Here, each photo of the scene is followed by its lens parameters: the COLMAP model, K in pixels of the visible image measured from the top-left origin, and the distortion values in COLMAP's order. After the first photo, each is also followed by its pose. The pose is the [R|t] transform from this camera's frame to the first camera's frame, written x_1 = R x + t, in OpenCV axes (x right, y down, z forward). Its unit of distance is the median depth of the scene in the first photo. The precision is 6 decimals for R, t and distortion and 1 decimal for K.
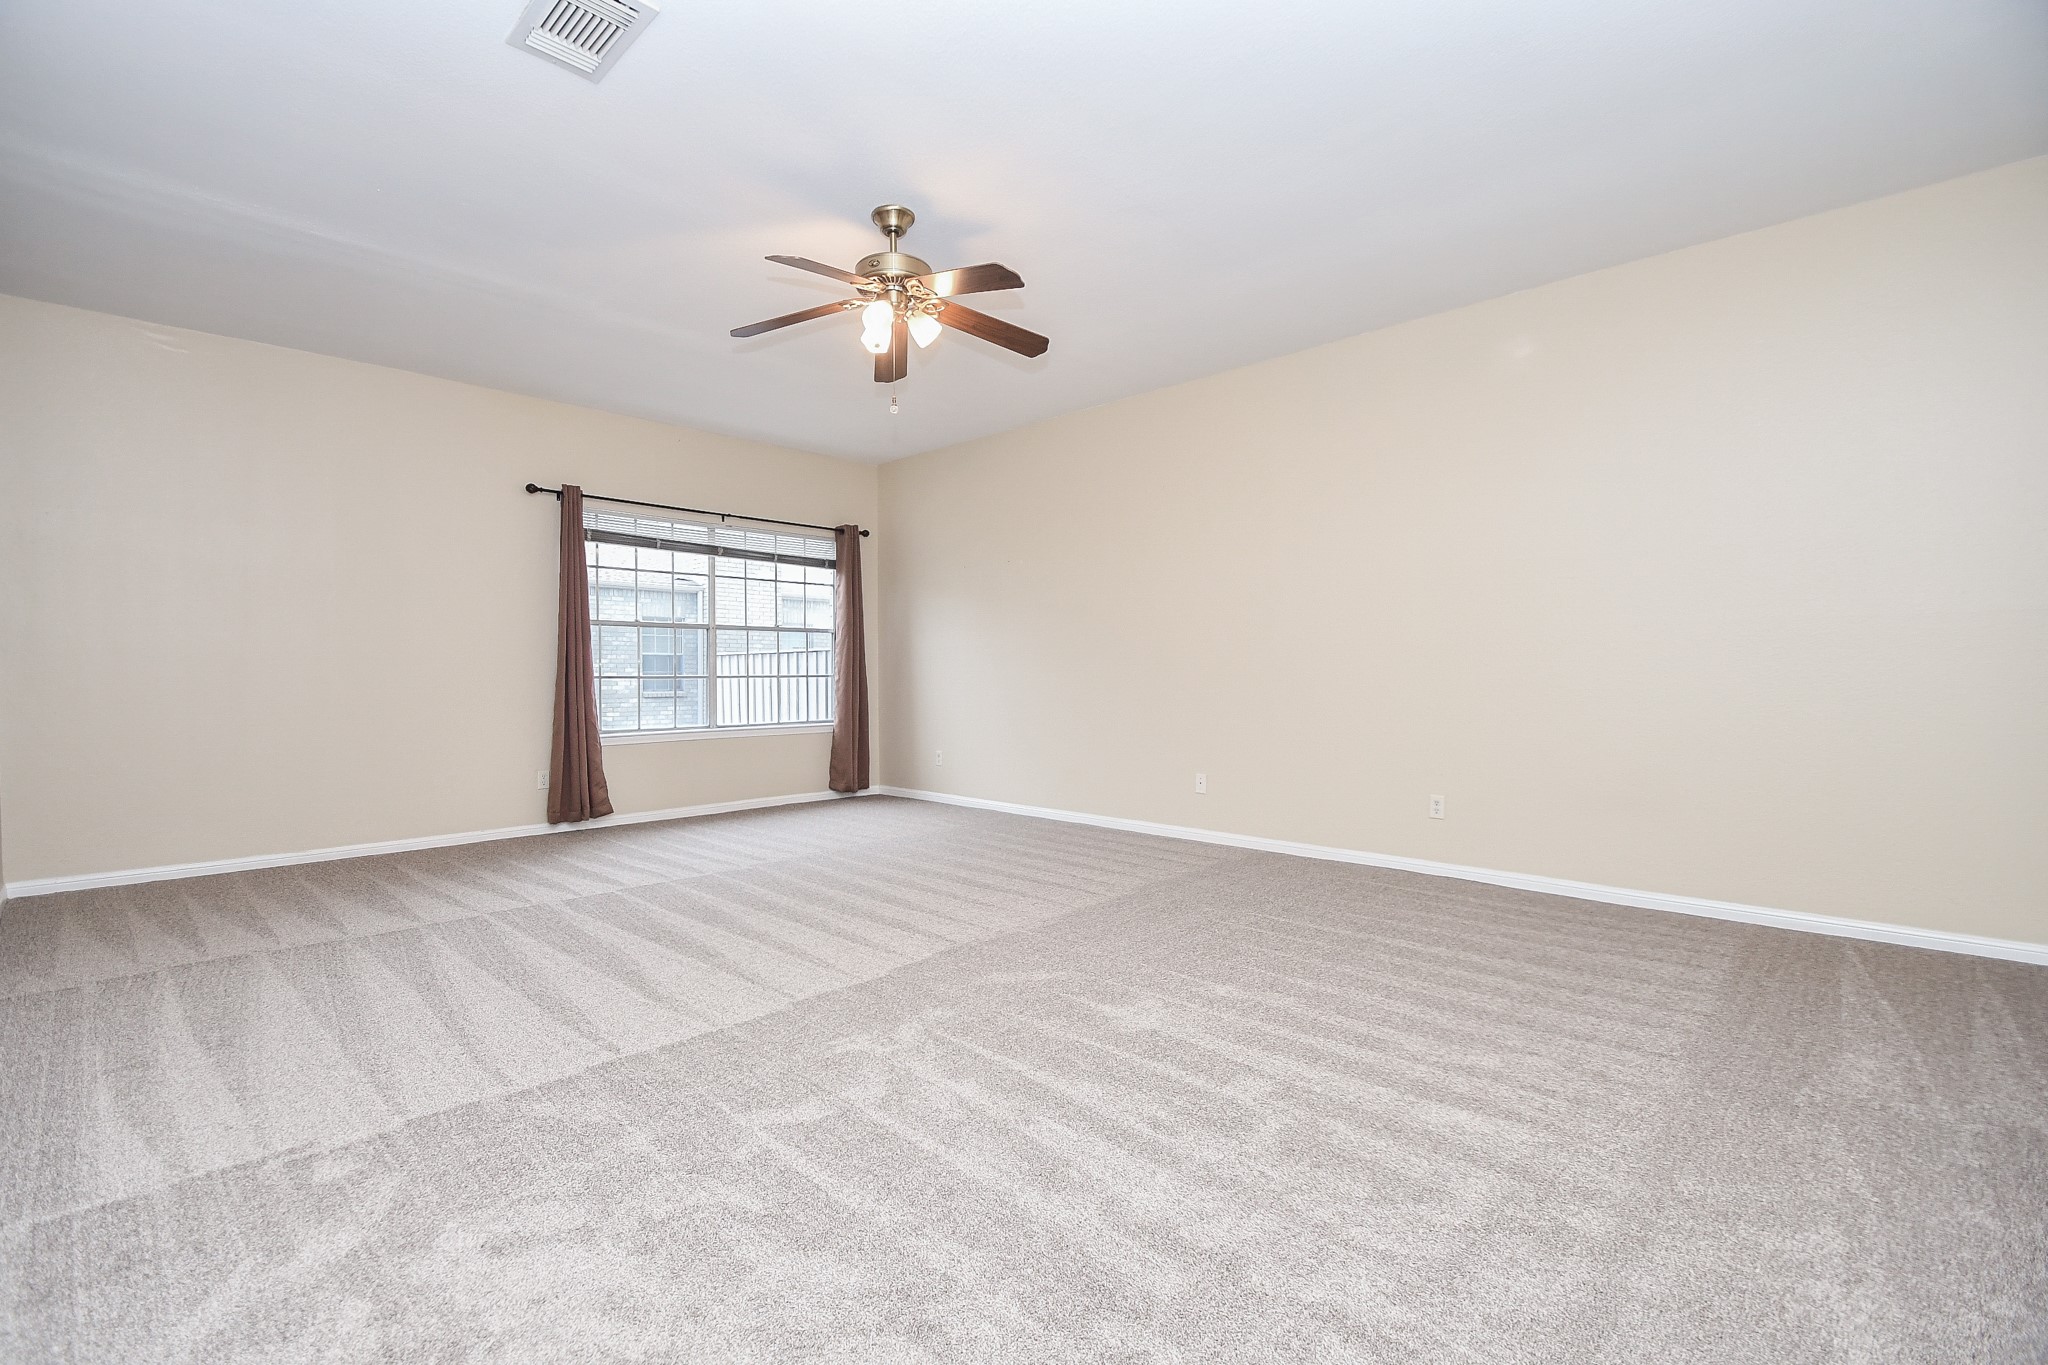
lens RADIAL K [[933.9, 0, 1029.8], [0, 933.9, 674.5], [0, 0, 1]] dist [0.002769, -0.003200]
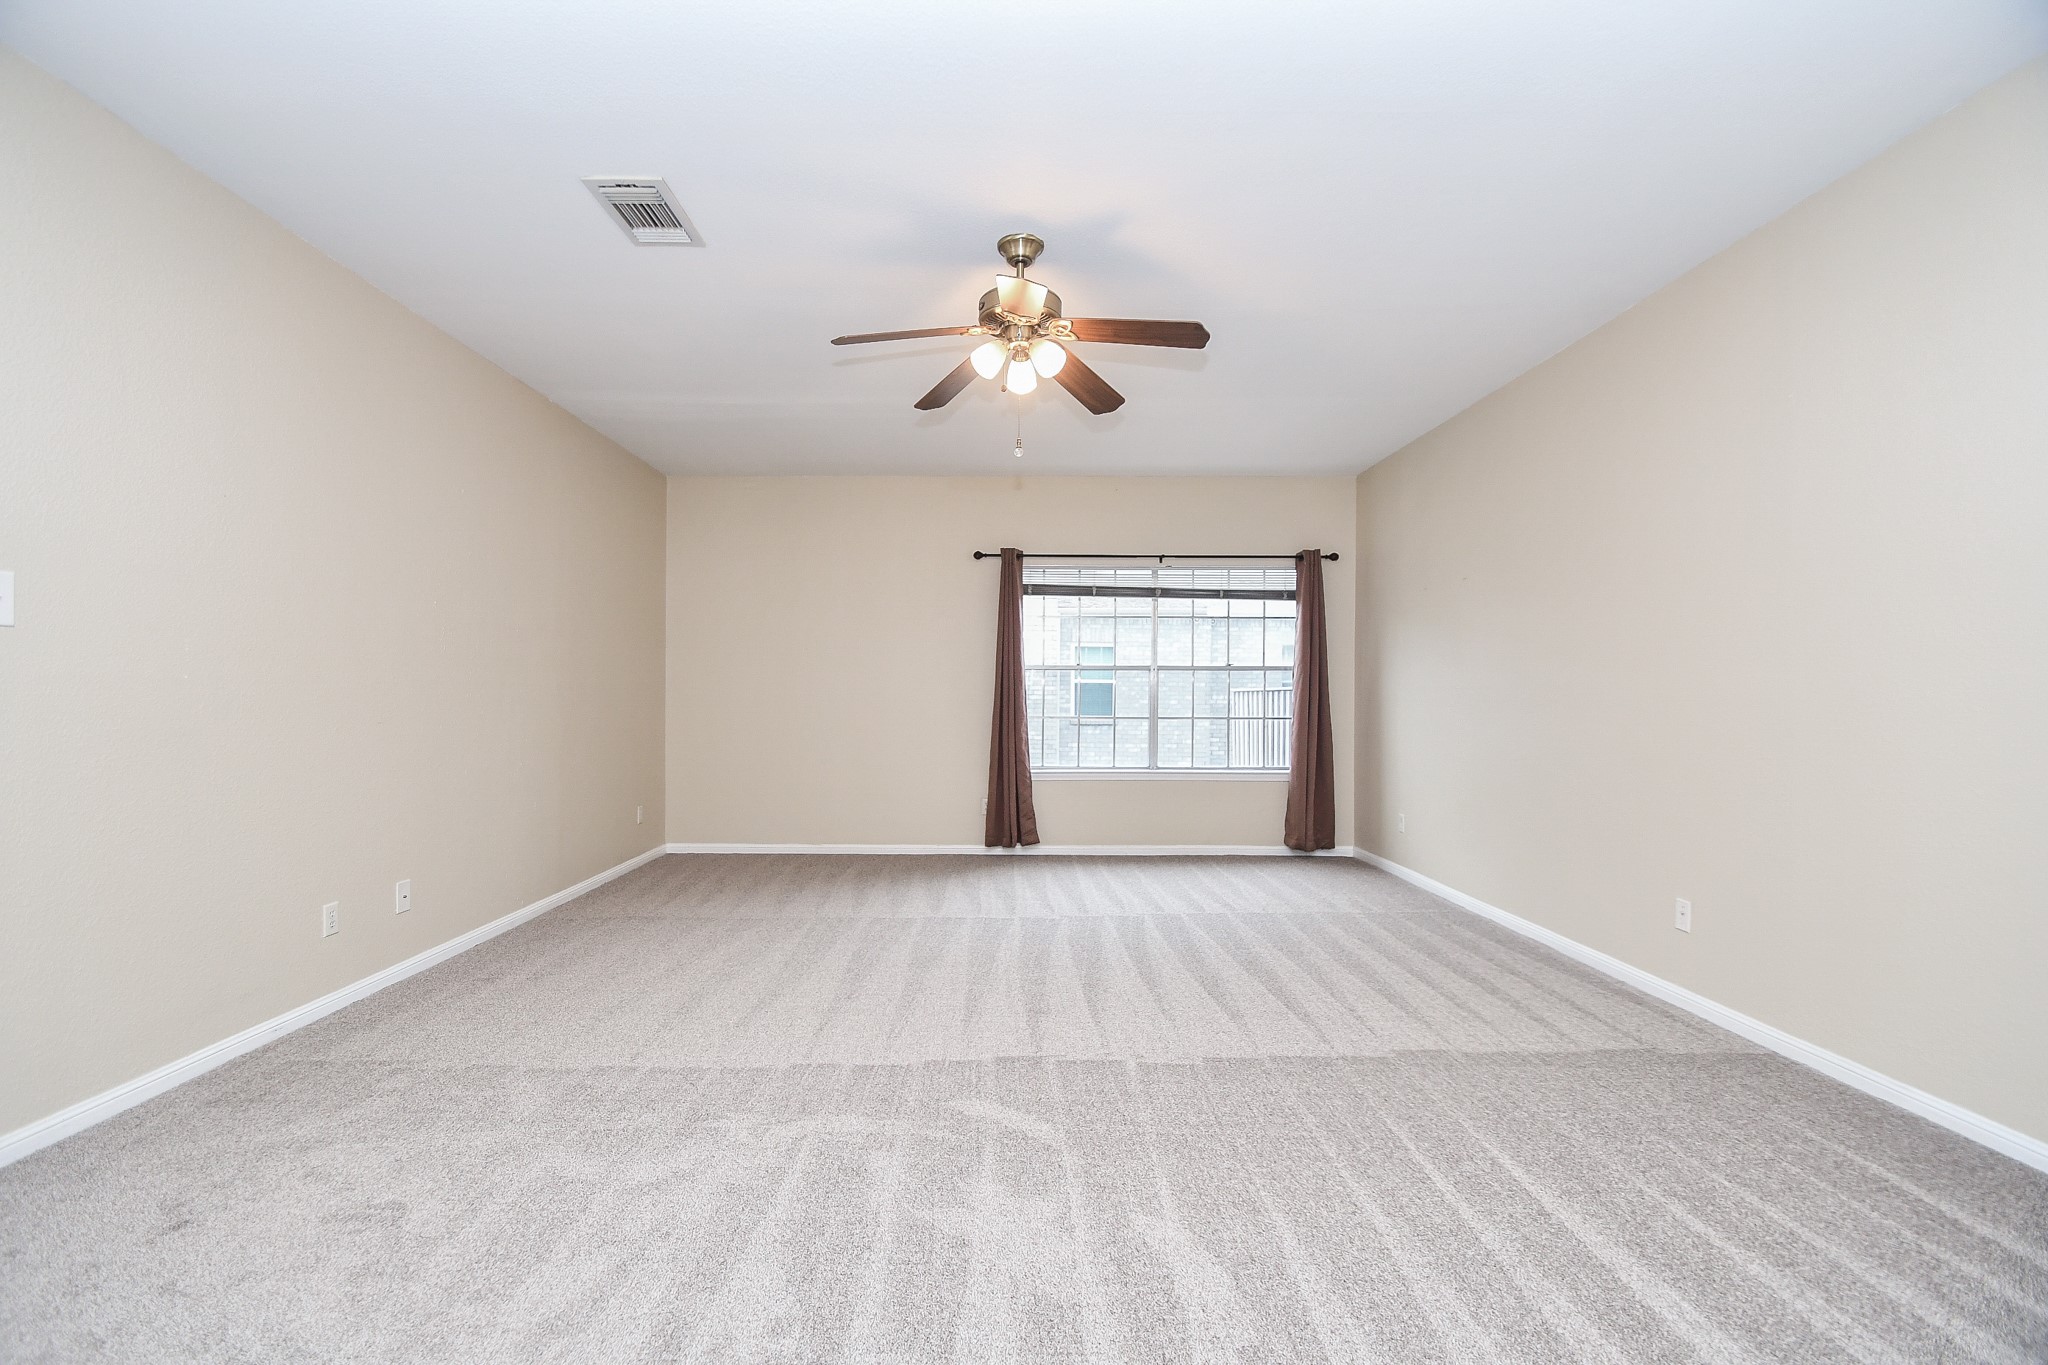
lens RADIAL K [[933.9, 0, 1024.8], [0, 933.9, 681.1], [0, 0, 1]] dist [0.002769, -0.003200]
pose [[0.685089, 0.000004, -0.728460, 0.328517], [-0.008110, 0.999938, -0.007622, -0.031642], [0.728415, 0.011129, 0.685046, 0.233225]]
